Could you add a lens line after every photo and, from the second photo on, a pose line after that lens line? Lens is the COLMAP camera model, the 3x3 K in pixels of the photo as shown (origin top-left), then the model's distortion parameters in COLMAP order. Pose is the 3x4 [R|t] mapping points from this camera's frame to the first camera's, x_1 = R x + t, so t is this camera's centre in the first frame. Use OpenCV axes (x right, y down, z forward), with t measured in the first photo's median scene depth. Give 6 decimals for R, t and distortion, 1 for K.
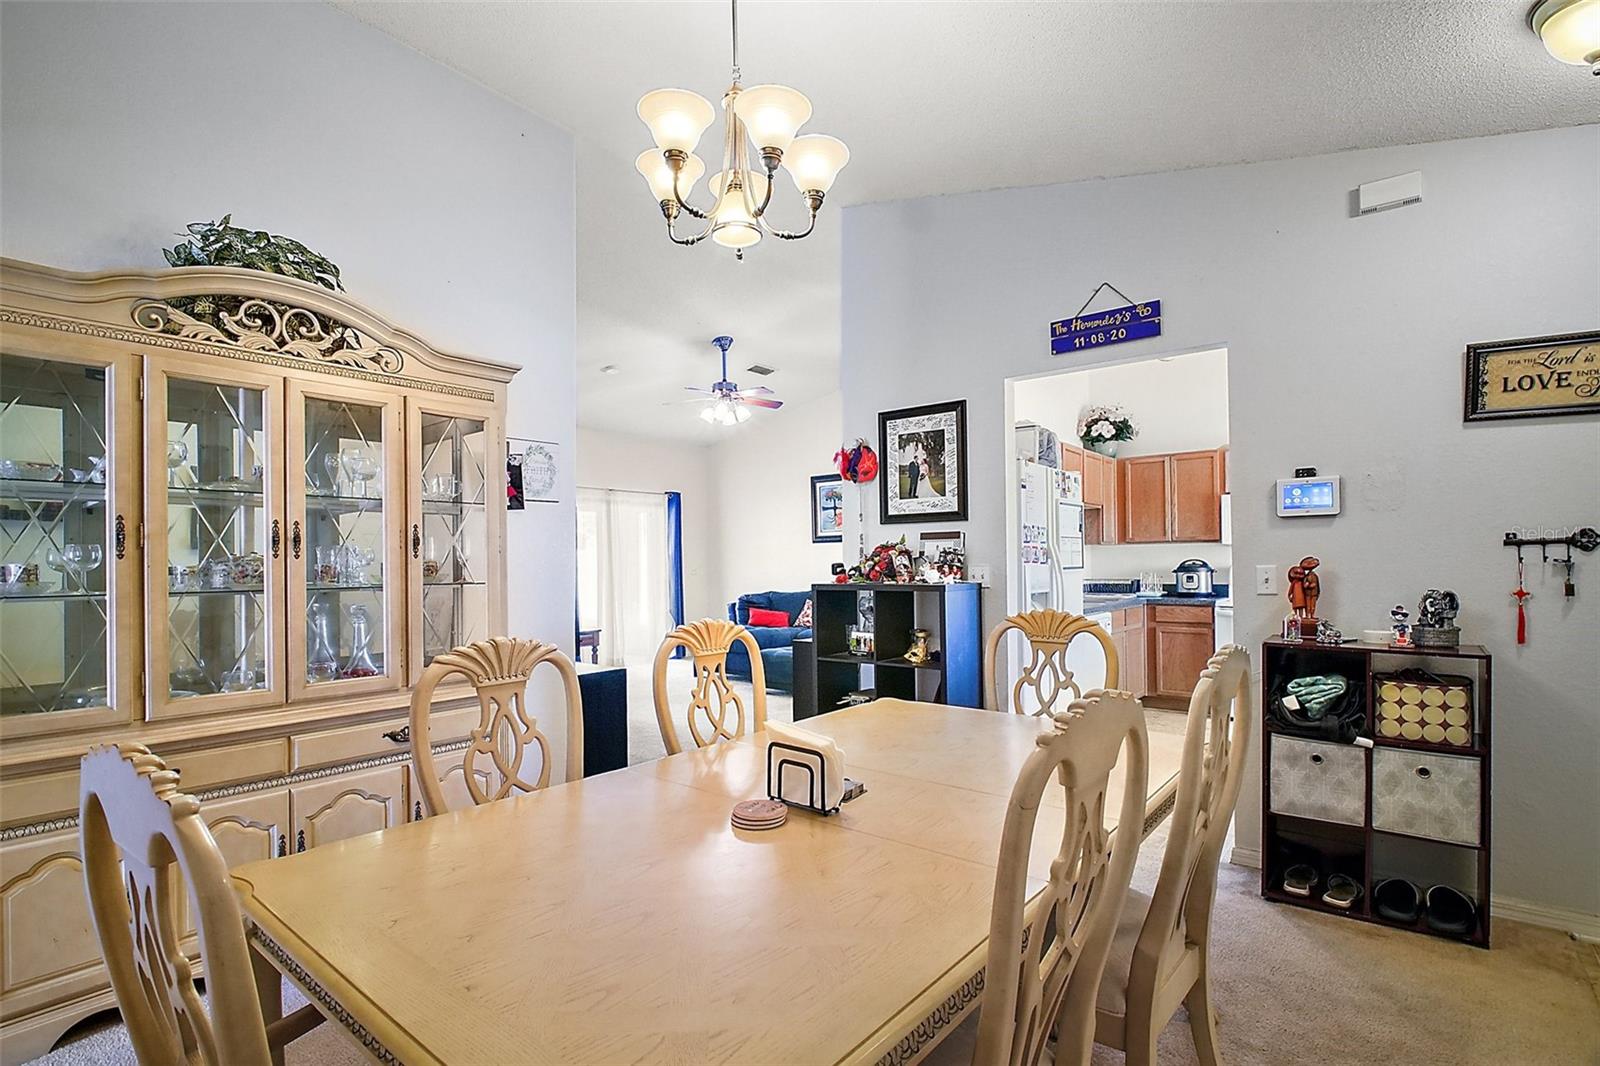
lens RADIAL K [[746.0, 0, 790.3], [0, 746.0, 559.9], [0, 0, 1]] dist [-0.000052, -0.000066]
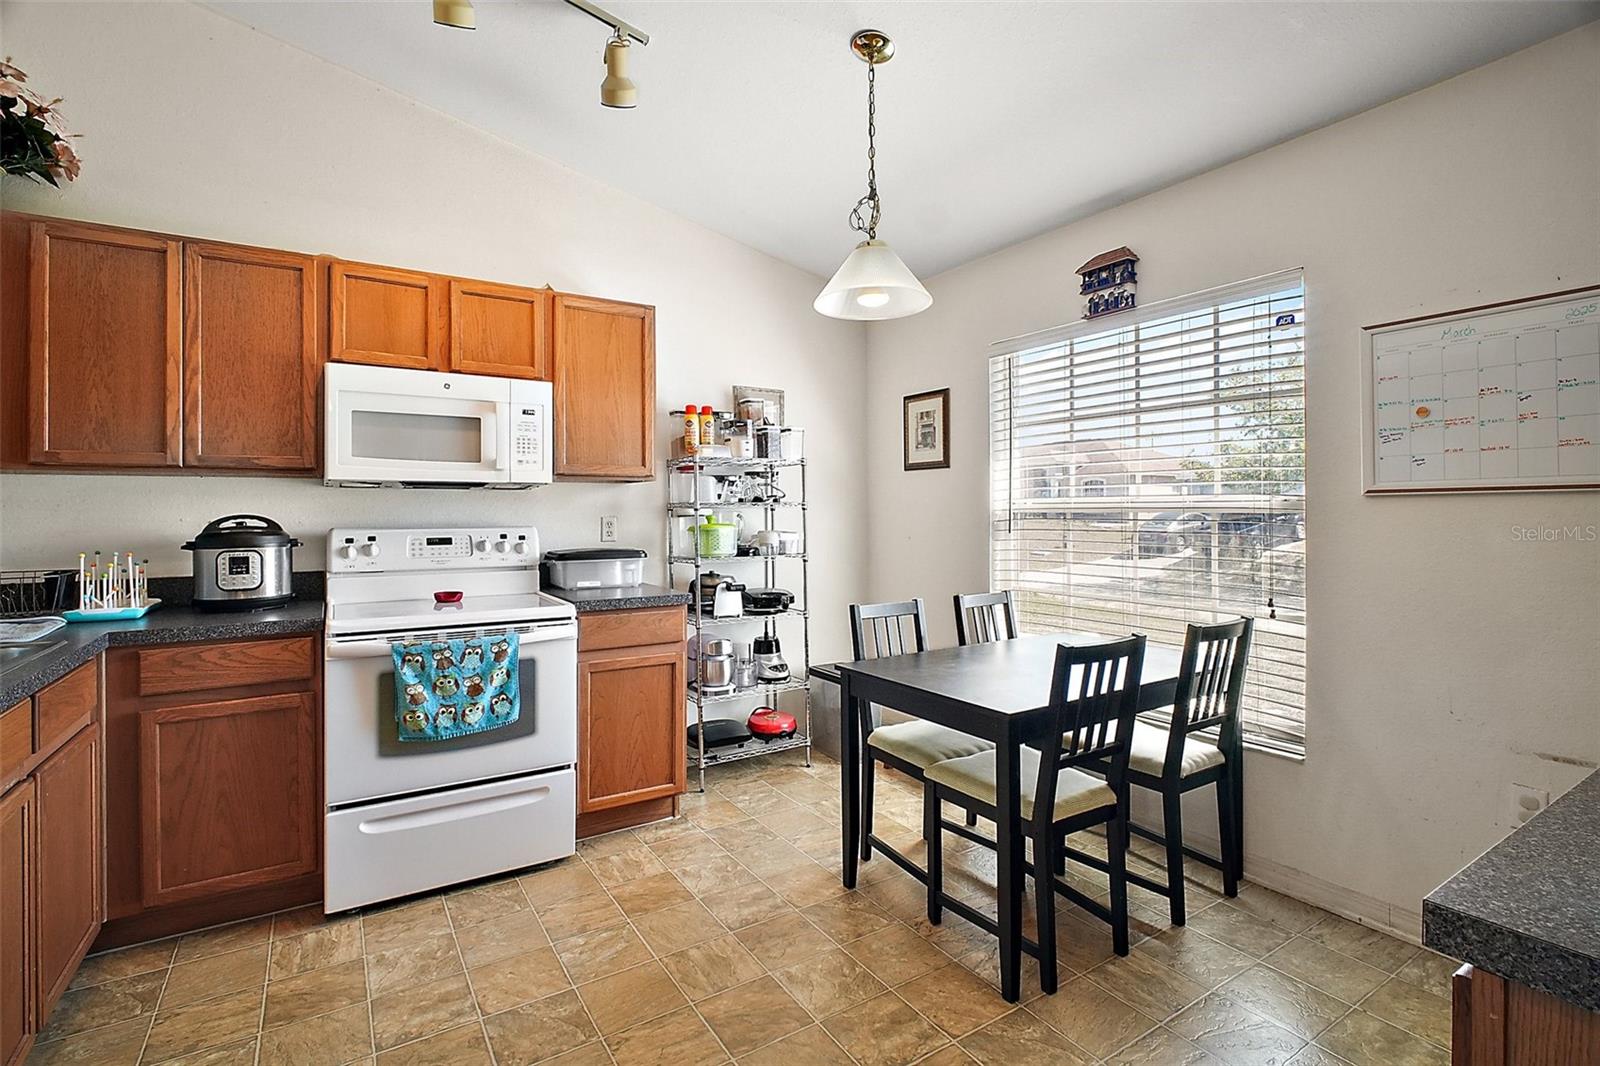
lens RADIAL K [[733.4, 0, 794.5], [0, 733.4, 505.7], [0, 0, 1]] dist [-0.000470, -0.006699]
pose [[0.319736, 0.014603, 0.947394, 0.259030], [-0.000177, 0.999882, -0.015352, 0.000049], [-0.947507, 0.004741, 0.319701, 0.588298]]
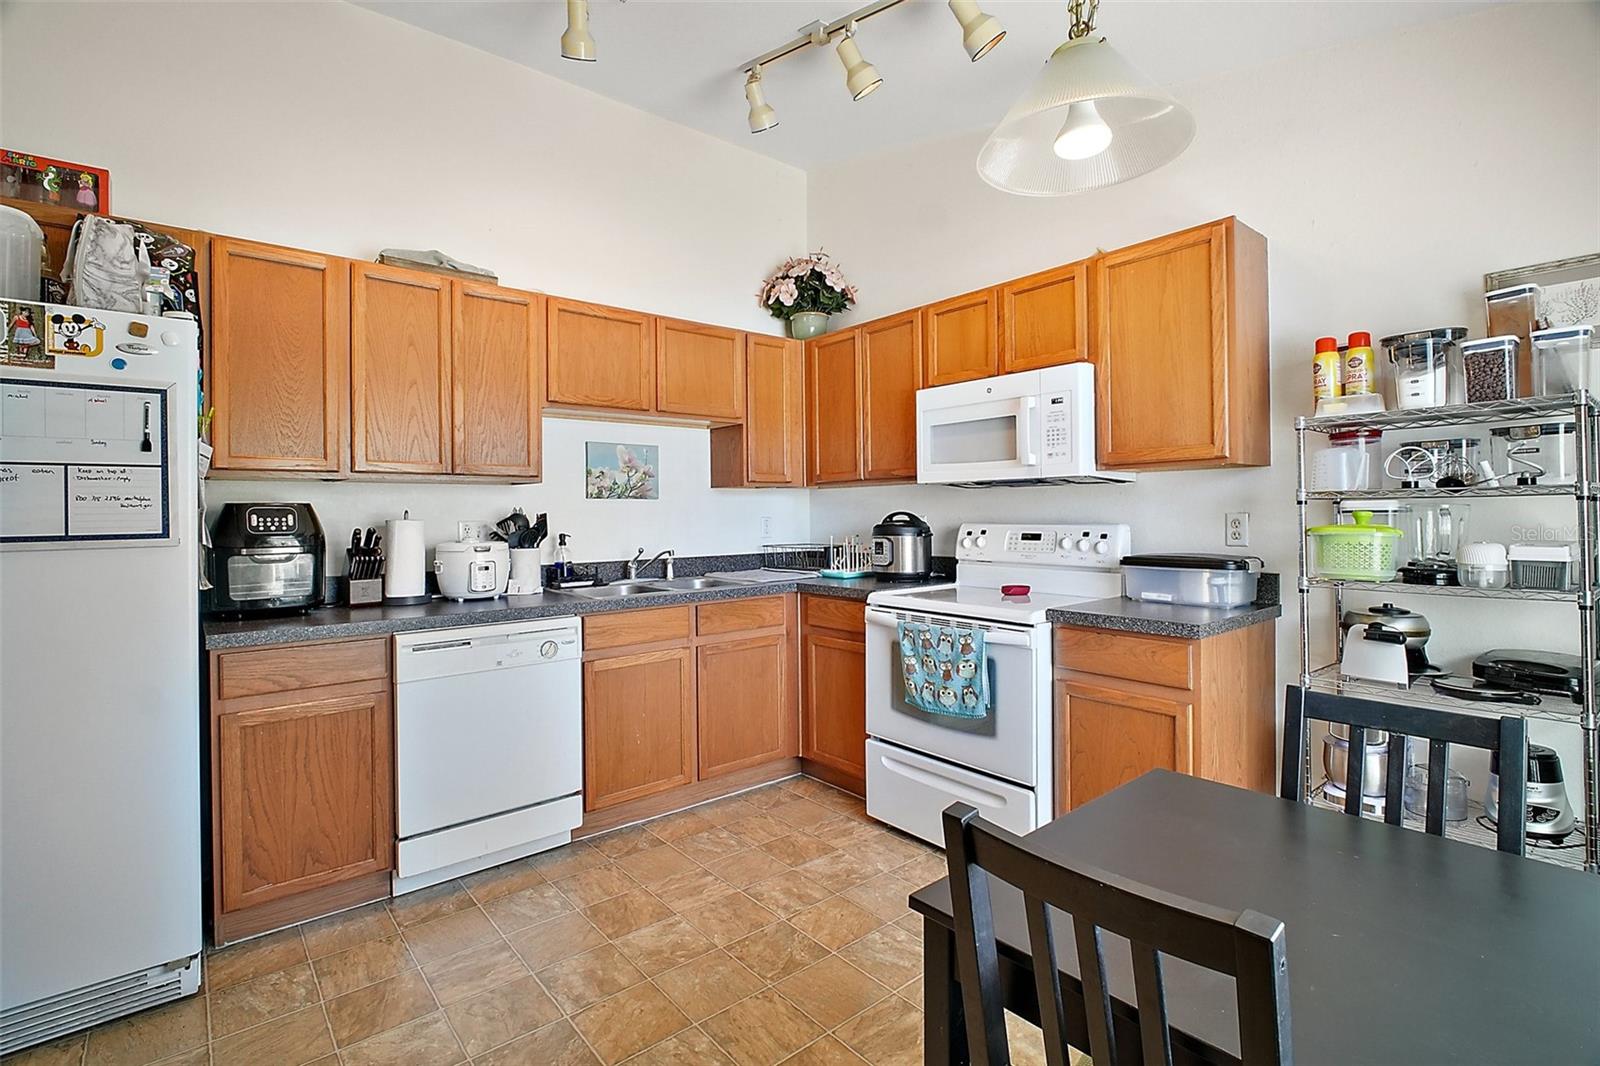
lens RADIAL K [[753.5, 0, 824.1], [0, 753.5, 511.7], [0, 0, 1]] dist [0.000726, -0.000111]
pose [[0.983317, -0.003177, -0.181872, 0.584530], [0.003504, 0.999993, 0.001473, -0.002170], [0.181866, -0.002086, 0.983321, 0.438887]]
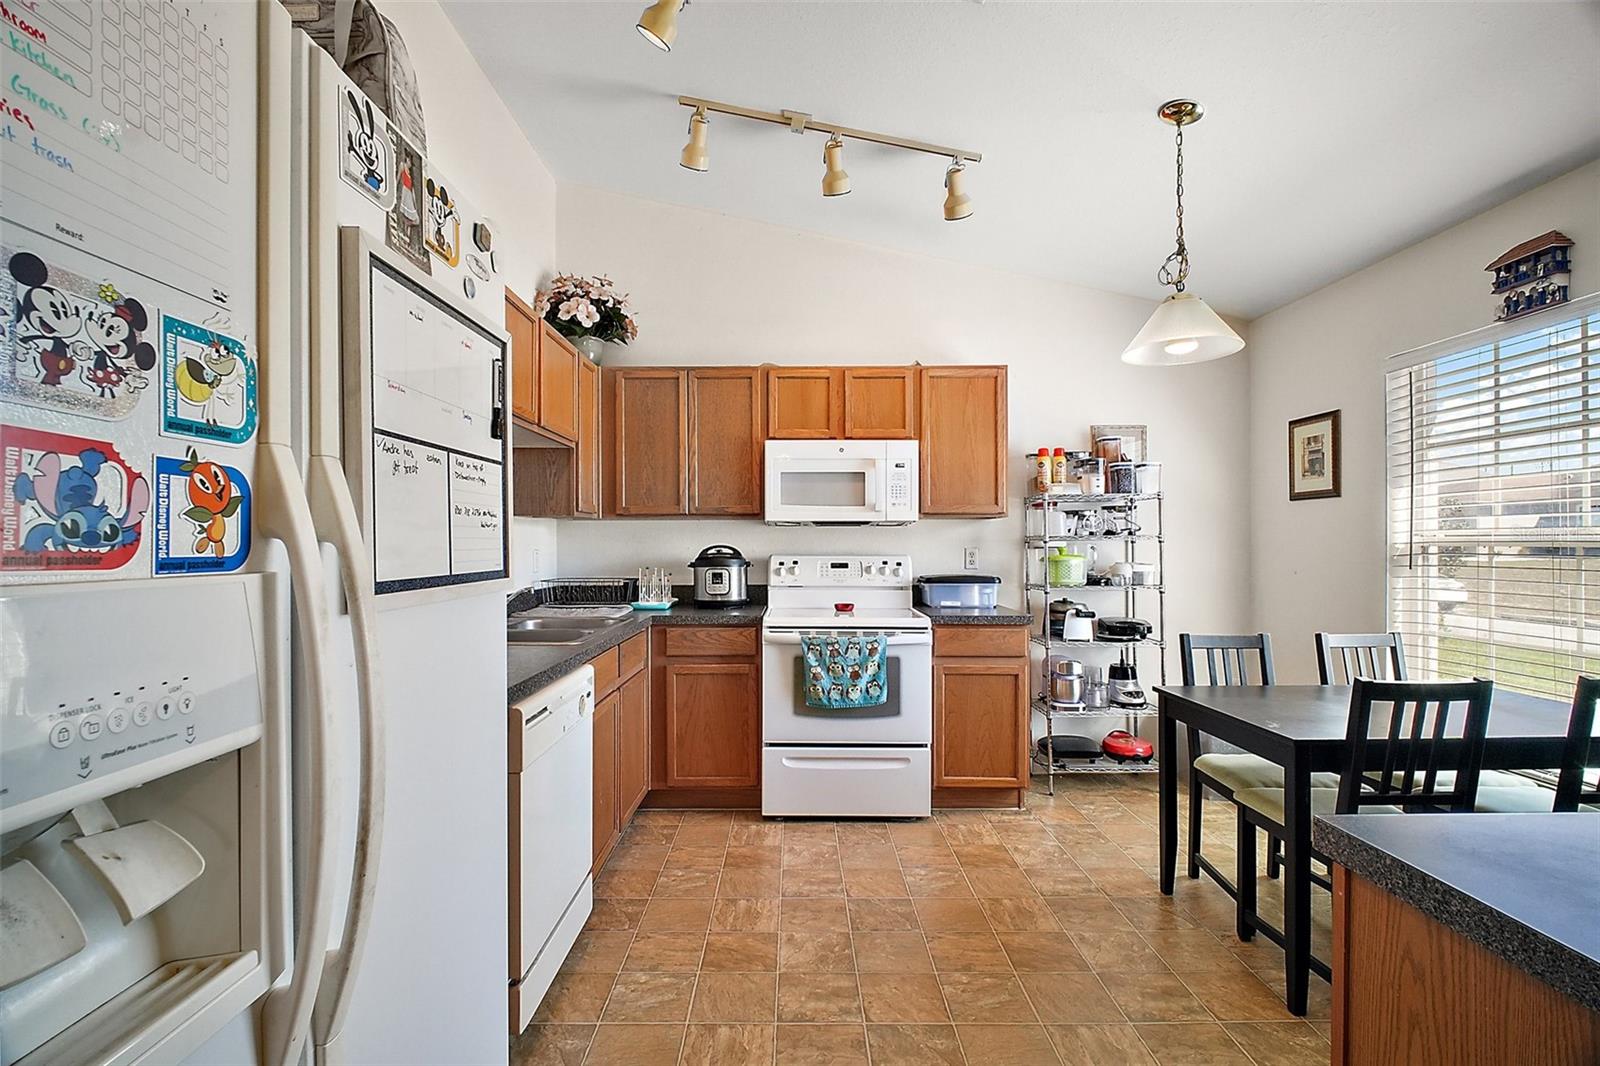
lens RADIAL K [[729.3, 0, 805.3], [0, 729.3, 539.7], [0, 0, 1]] dist [0.000692, -0.000273]
pose [[0.768852, 0.010910, 0.639334, 0.211880], [-0.006923, 0.999938, -0.008737, -0.000690], [-0.639389, 0.002291, 0.768880, 0.495454]]
